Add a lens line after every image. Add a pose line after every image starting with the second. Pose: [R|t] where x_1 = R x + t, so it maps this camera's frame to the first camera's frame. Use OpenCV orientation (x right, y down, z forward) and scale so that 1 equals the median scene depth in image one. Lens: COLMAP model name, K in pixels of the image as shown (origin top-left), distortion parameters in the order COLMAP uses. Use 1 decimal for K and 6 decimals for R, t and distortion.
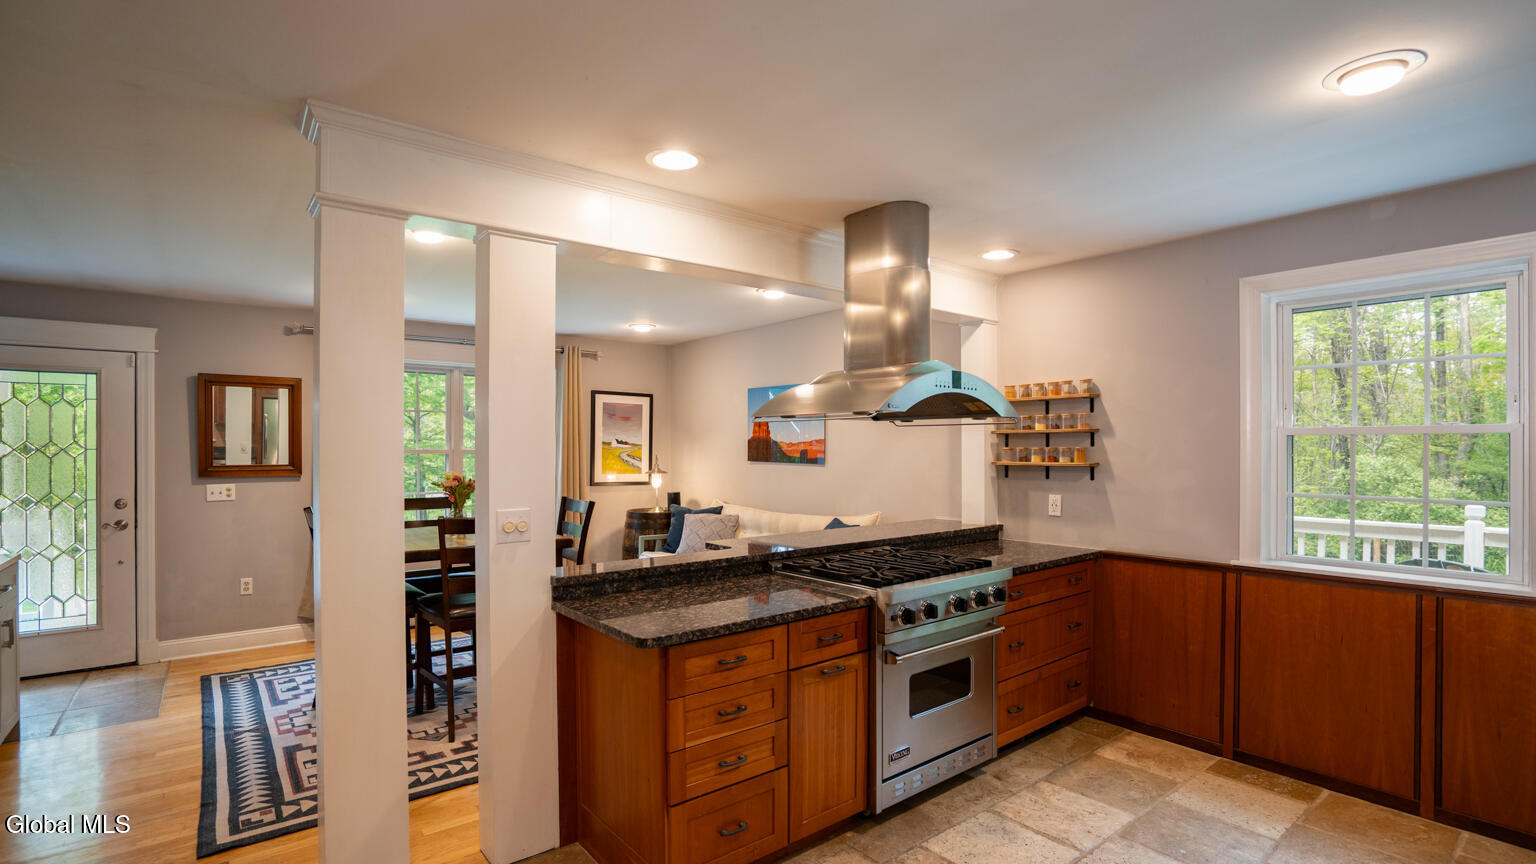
lens RADIAL K [[717.5, 0, 734.2], [0, 717.5, 448.2], [0, 0, 1]] dist [-0.058084, 0.024532]
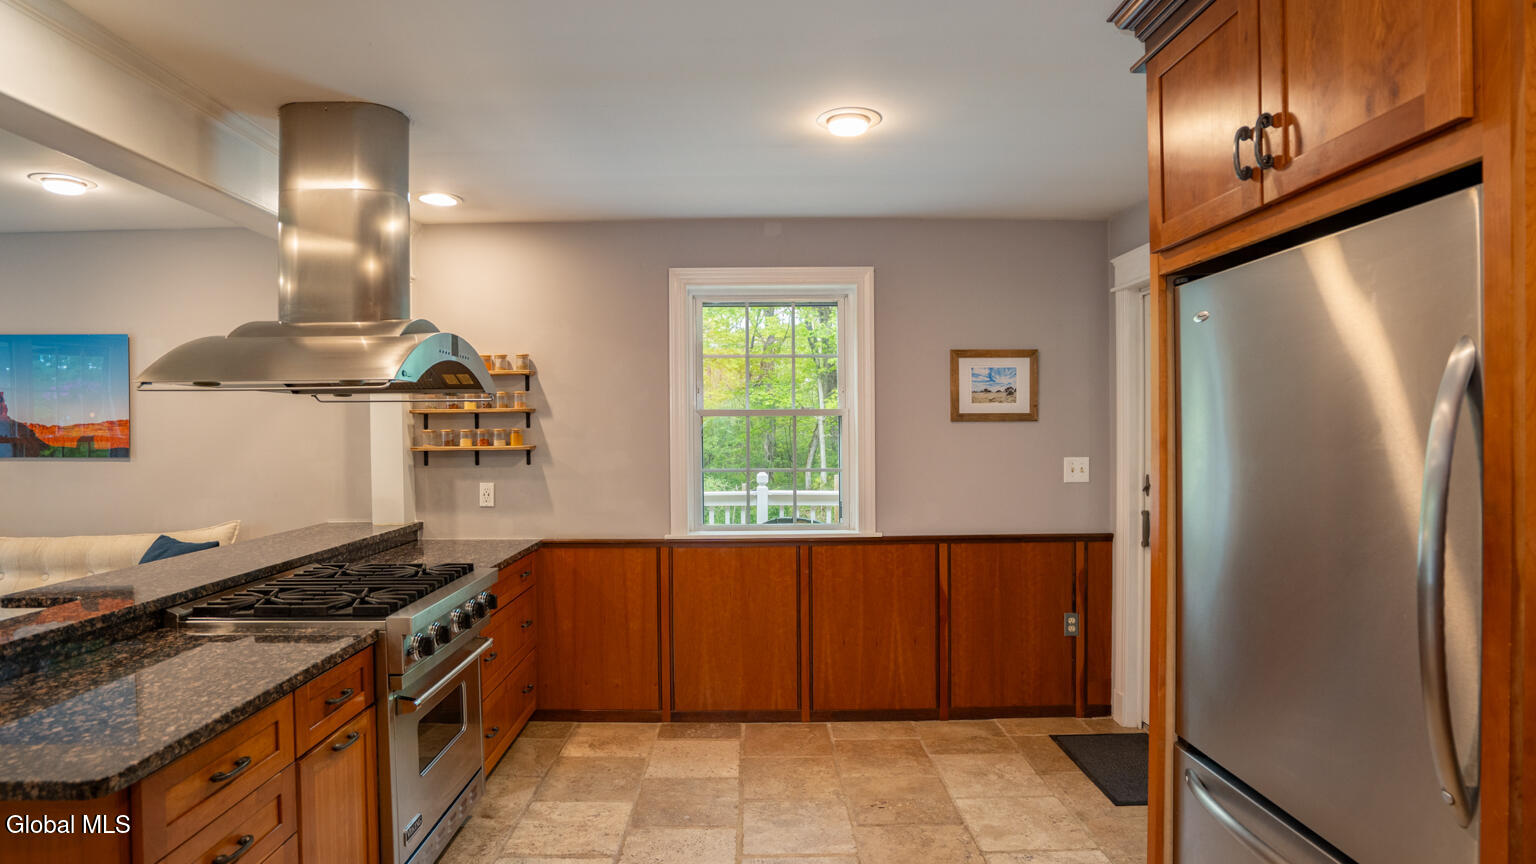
lens RADIAL K [[823.8, 0, 731.2], [0, 823.8, 441.9], [0, 0, 1]] dist [-0.067370, 0.045380]
pose [[0.617091, -0.016707, 0.786714, -0.191043], [0.008915, 0.999859, 0.014240, 0.003192], [-0.786841, -0.001774, 0.617153, 0.151147]]
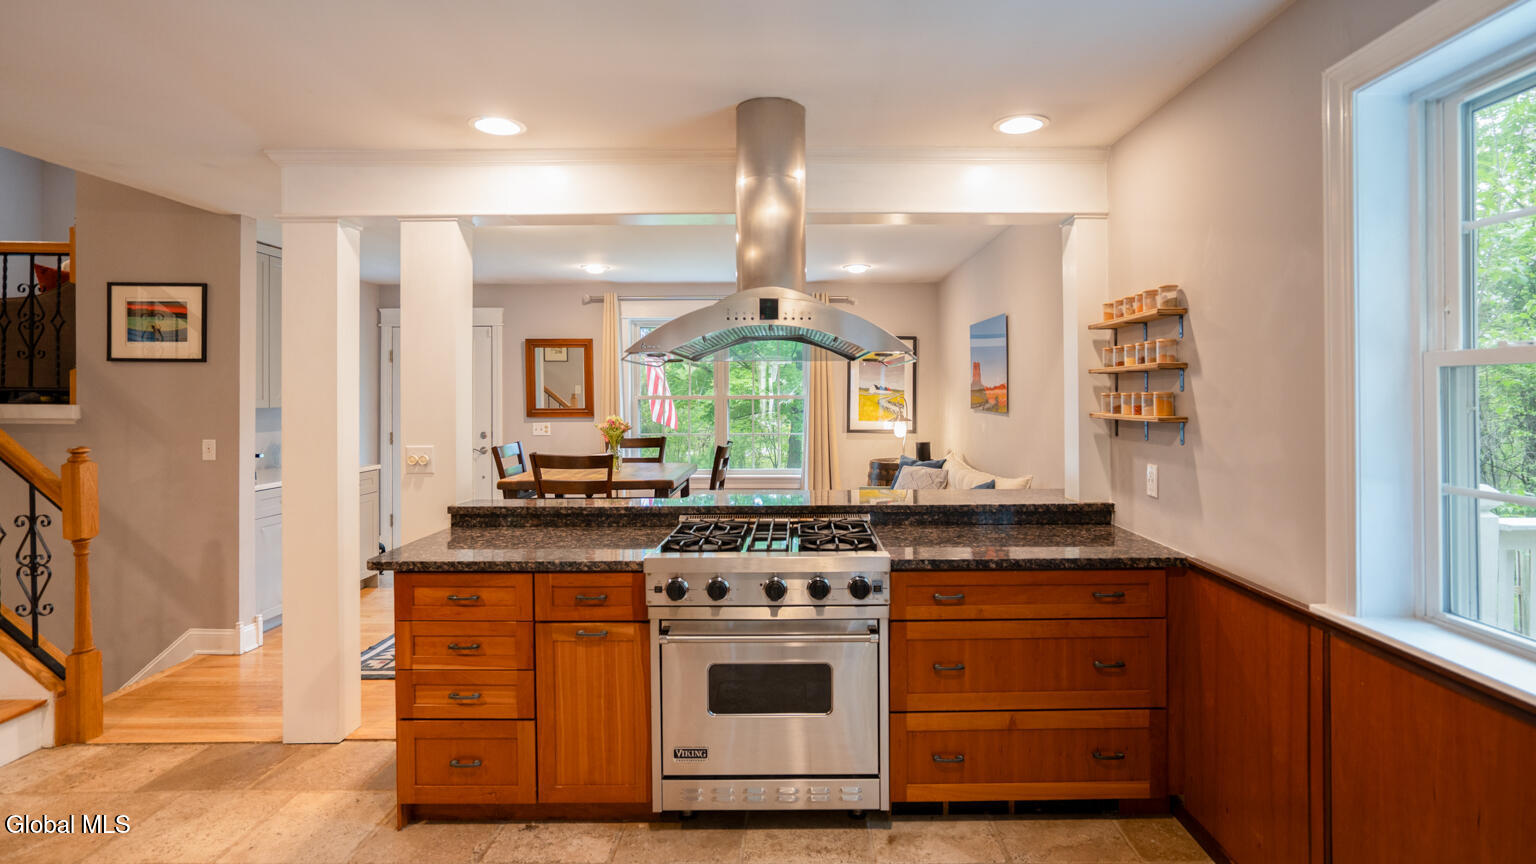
lens RADIAL K [[728.4, 0, 767.9], [0, 728.4, 391.5], [0, 0, 1]] dist [-0.018490, 0.000933]
pose [[0.788504, -0.004760, -0.615011, 0.685138], [0.002813, 0.999988, -0.004133, -0.000170], [0.615023, 0.001529, 0.788508, 0.296016]]
